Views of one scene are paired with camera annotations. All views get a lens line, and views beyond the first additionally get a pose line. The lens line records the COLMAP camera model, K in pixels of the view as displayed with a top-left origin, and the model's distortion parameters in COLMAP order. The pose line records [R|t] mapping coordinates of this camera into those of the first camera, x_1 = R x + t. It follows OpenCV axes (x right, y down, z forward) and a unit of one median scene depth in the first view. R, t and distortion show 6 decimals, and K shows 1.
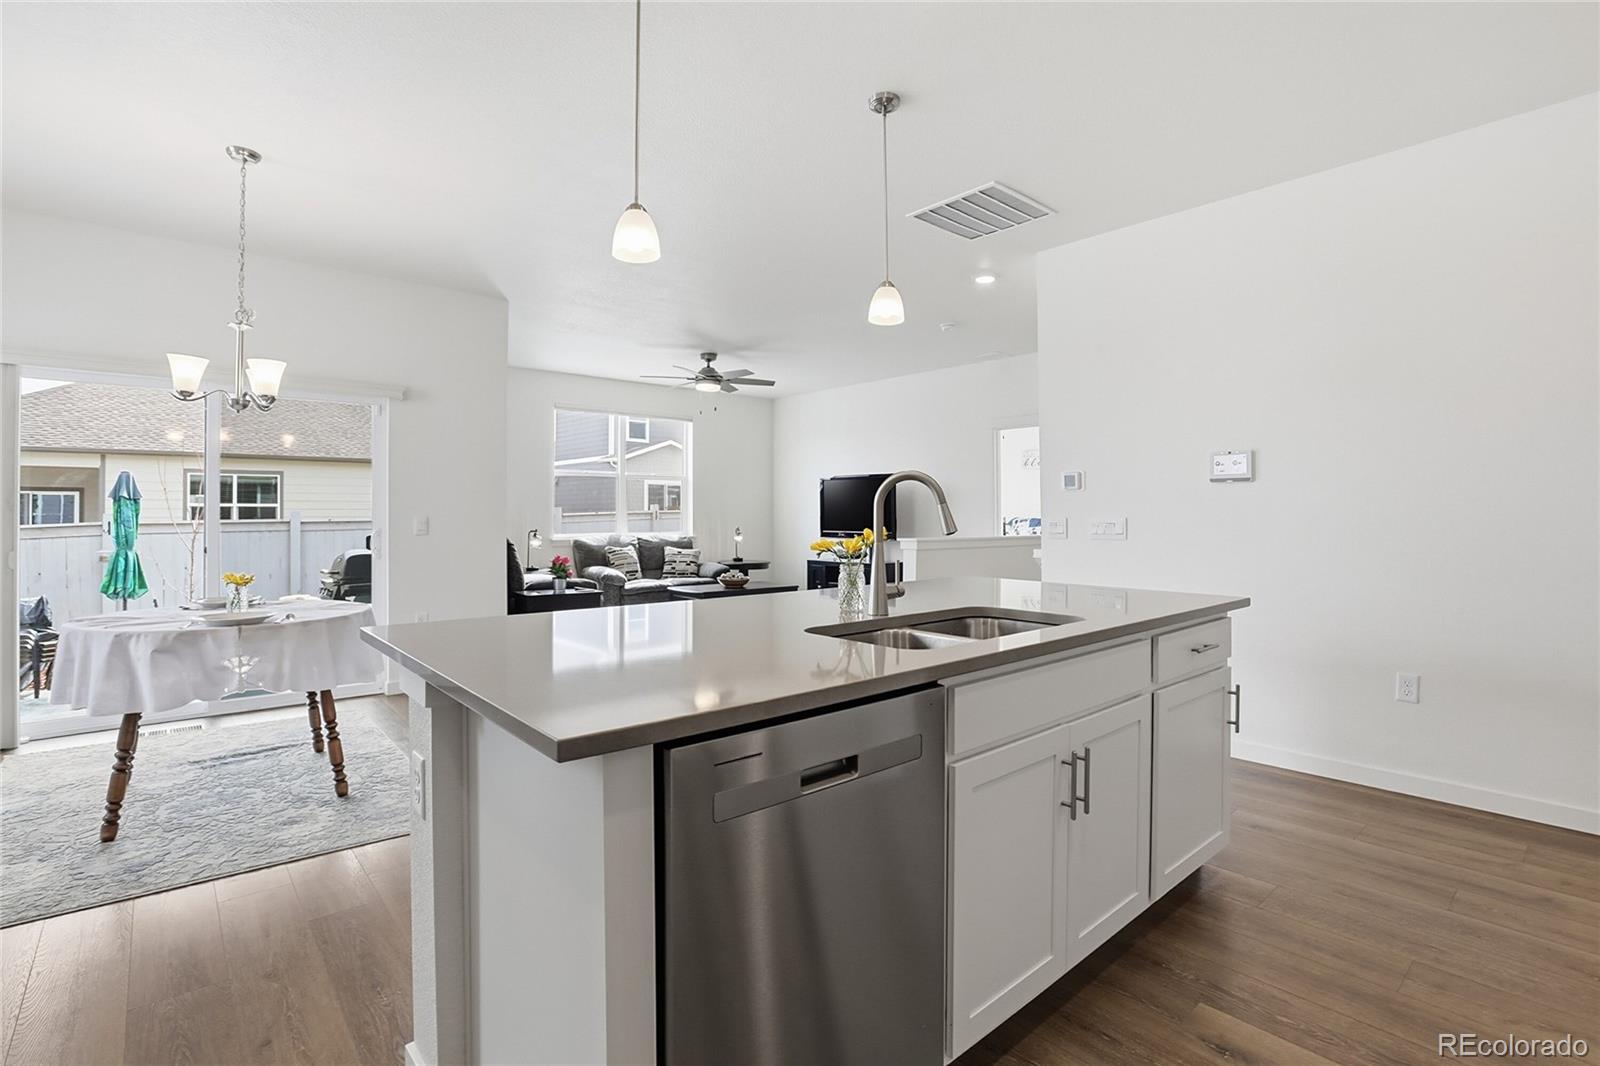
lens RADIAL K [[741.9, 0, 804.3], [0, 741.9, 522.7], [0, 0, 1]] dist [-0.042247, 0.009444]
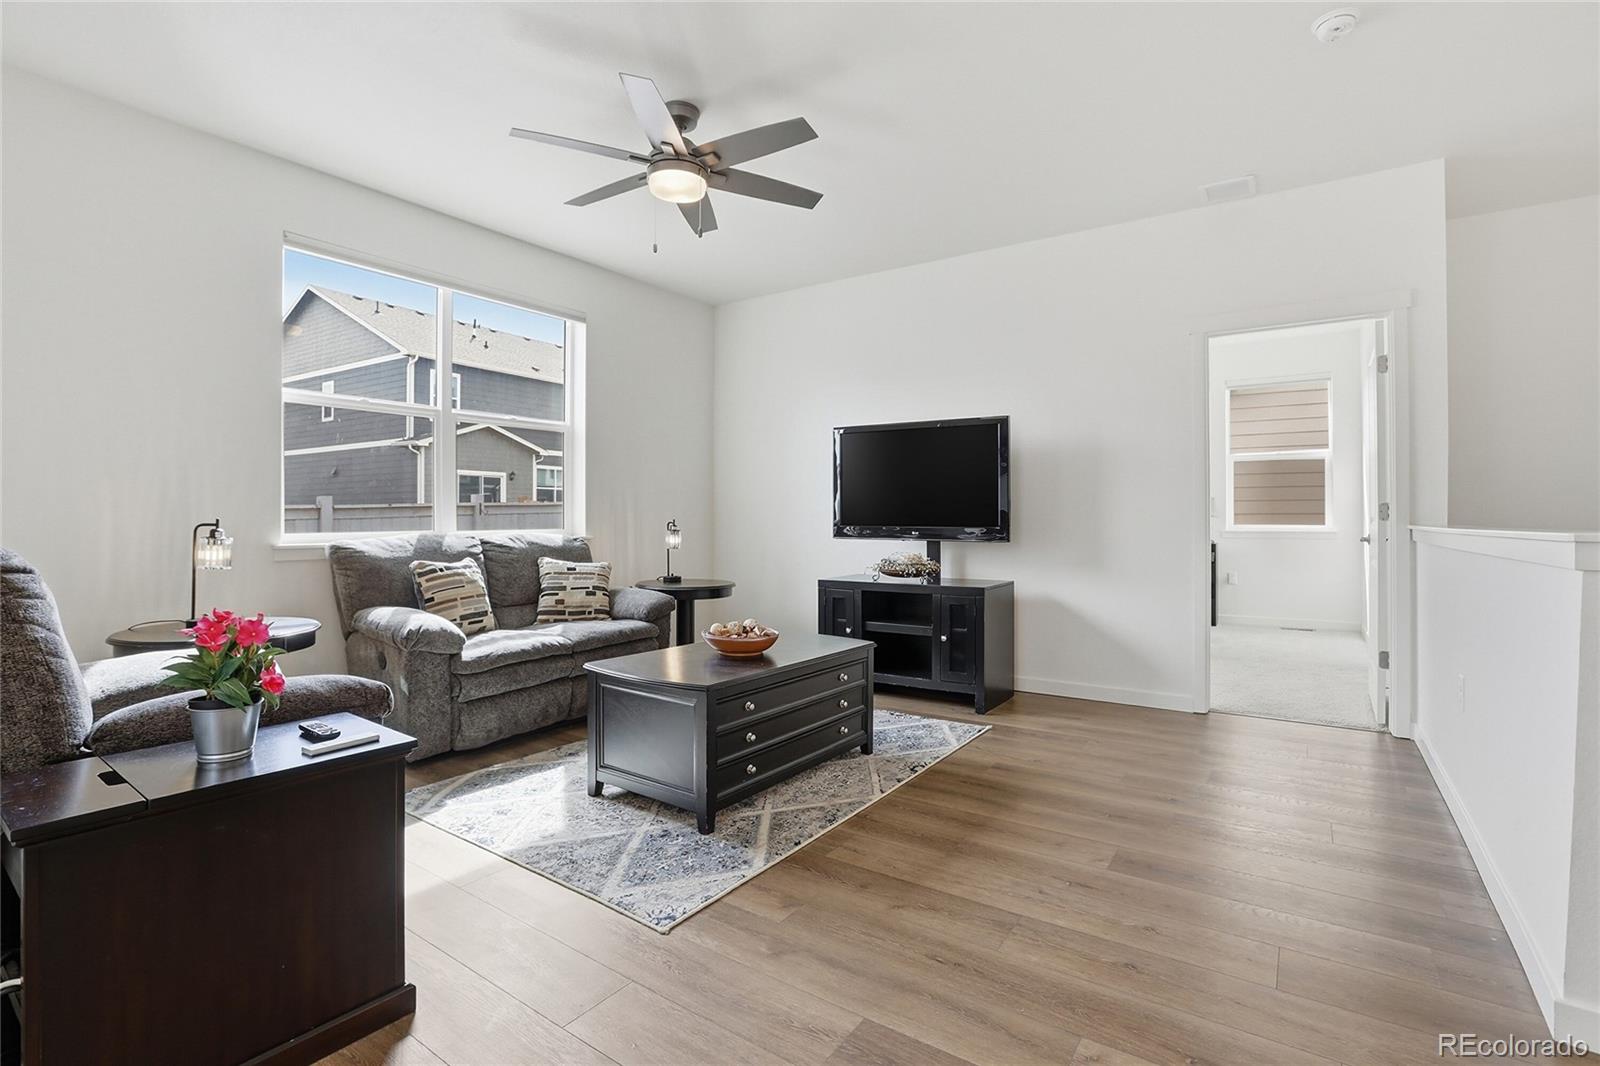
lens RADIAL K [[741.9, 0, 802.9], [0, 741.9, 523.1], [0, 0, 1]] dist [-0.042247, 0.009444]
pose [[0.971351, -0.000638, 0.237647, -0.136313], [0.001104, 0.999998, -0.001830, 0.010255], [-0.237646, 0.002040, 0.971350, 0.485910]]
